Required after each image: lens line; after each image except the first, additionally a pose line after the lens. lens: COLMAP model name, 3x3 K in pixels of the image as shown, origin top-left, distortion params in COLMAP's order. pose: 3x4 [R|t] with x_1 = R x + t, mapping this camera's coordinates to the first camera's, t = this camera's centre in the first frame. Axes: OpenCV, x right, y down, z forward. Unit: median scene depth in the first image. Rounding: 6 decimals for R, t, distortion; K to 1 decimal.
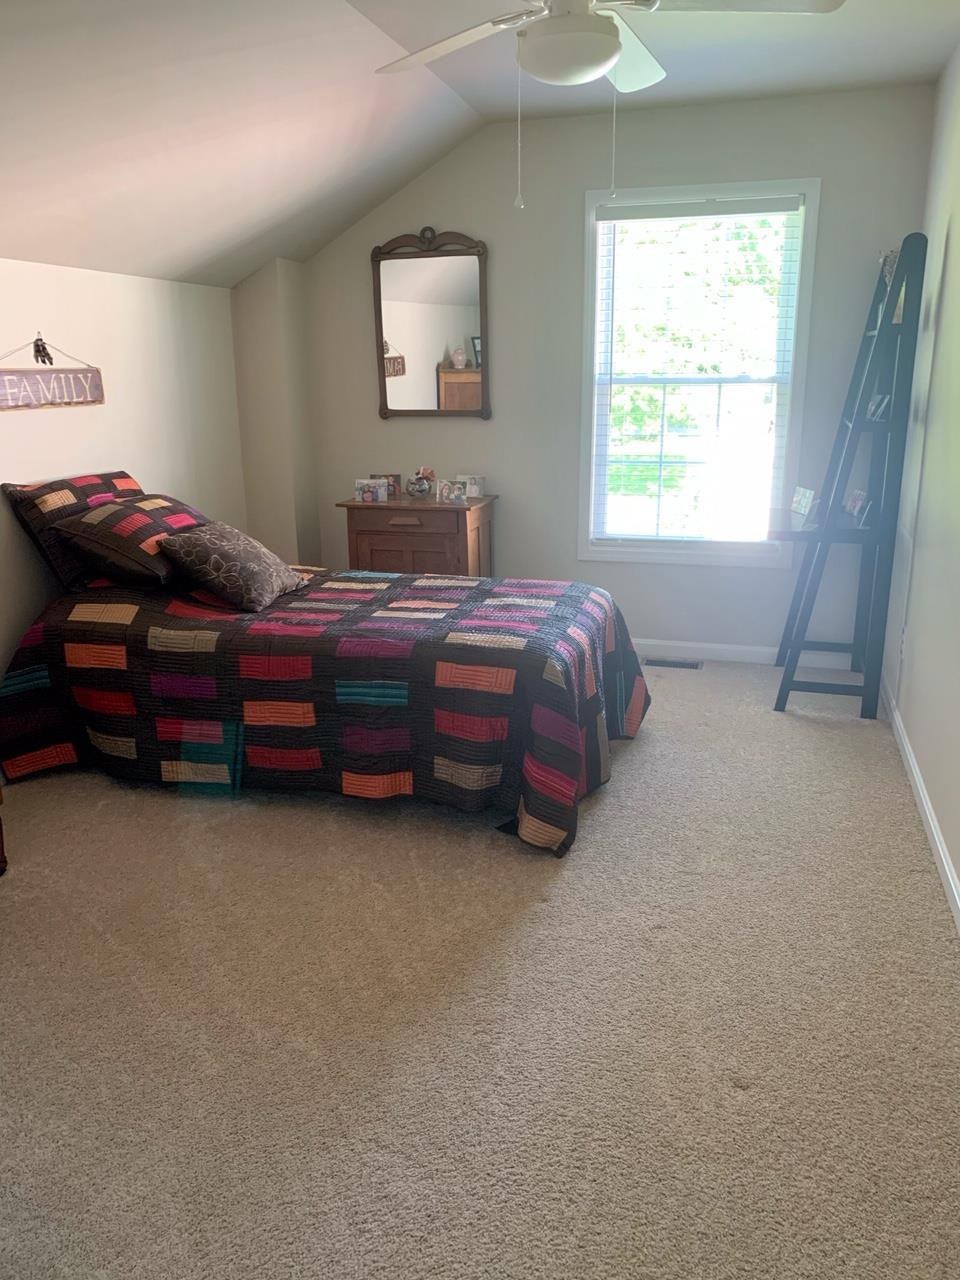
lens RADIAL K [[993.4, 0, 471.4], [0, 993.4, 641.8], [0, 0, 1]] dist [0.029846, -0.021774]
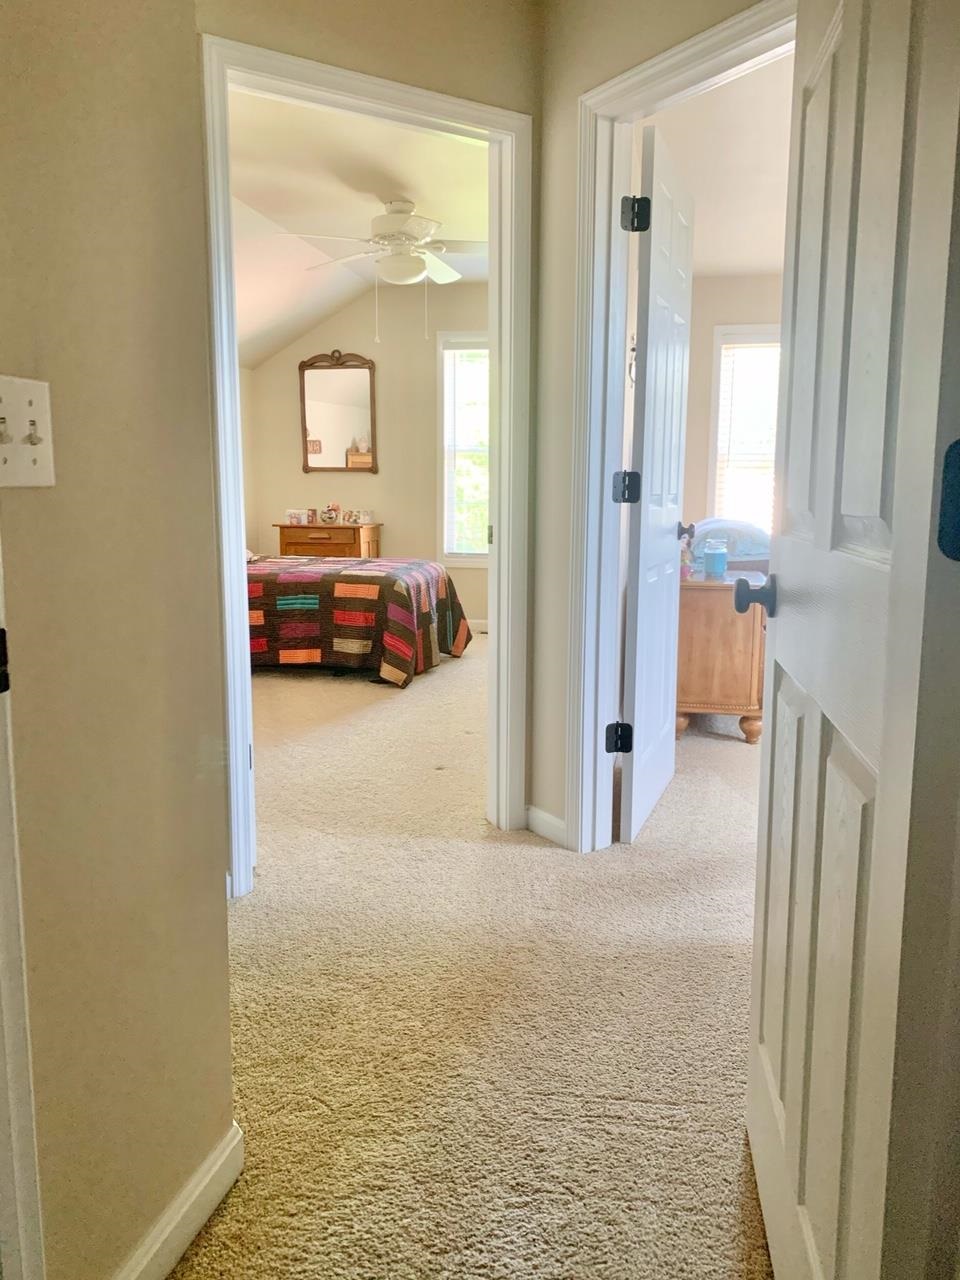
lens RADIAL K [[993.4, 0, 487.1], [0, 993.4, 641.5], [0, 0, 1]] dist [0.029846, -0.021774]
pose [[0.995256, 0.004978, 0.097166, 0.049862], [0.006133, 0.993494, -0.113721, 0.256901], [-0.097099, 0.113777, 0.988750, -0.608822]]
